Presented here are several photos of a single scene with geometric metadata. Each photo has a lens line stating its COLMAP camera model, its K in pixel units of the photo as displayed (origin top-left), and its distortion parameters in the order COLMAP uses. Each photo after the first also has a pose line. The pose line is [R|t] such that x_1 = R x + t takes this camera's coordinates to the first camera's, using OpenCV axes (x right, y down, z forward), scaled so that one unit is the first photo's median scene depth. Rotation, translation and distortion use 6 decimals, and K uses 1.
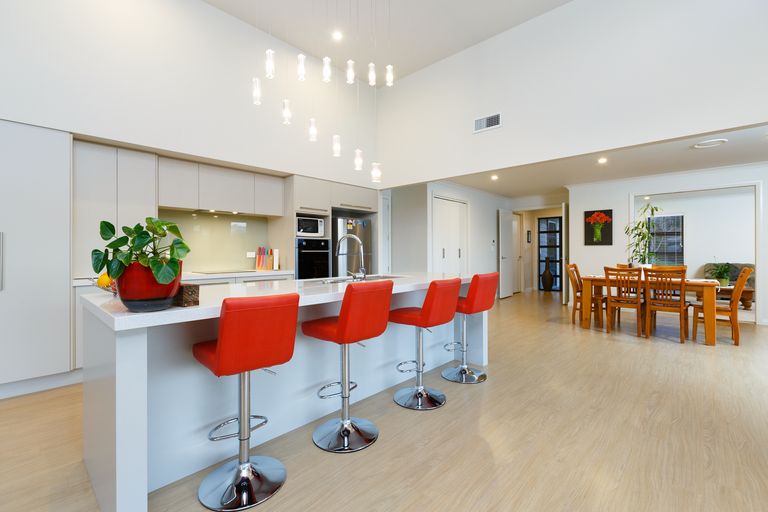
lens RADIAL K [[335.3, 0, 384.0], [0, 335.3, 256.0], [0, 0, 1]] dist [0.028445, 0.000021]
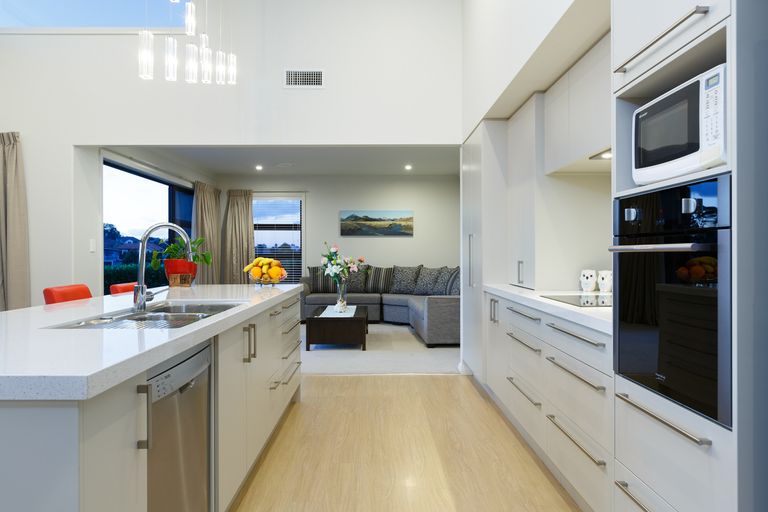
lens RADIAL K [[530.2, 0, 384.0], [0, 530.2, 256.0], [0, 0, 1]] dist [-0.002299, -0.000548]
pose [[-0.724378, 0.005067, -0.689384, 0.124201], [-0.001167, 0.999963, 0.008576, -0.010853], [0.689402, 0.007016, -0.724345, 1.080952]]
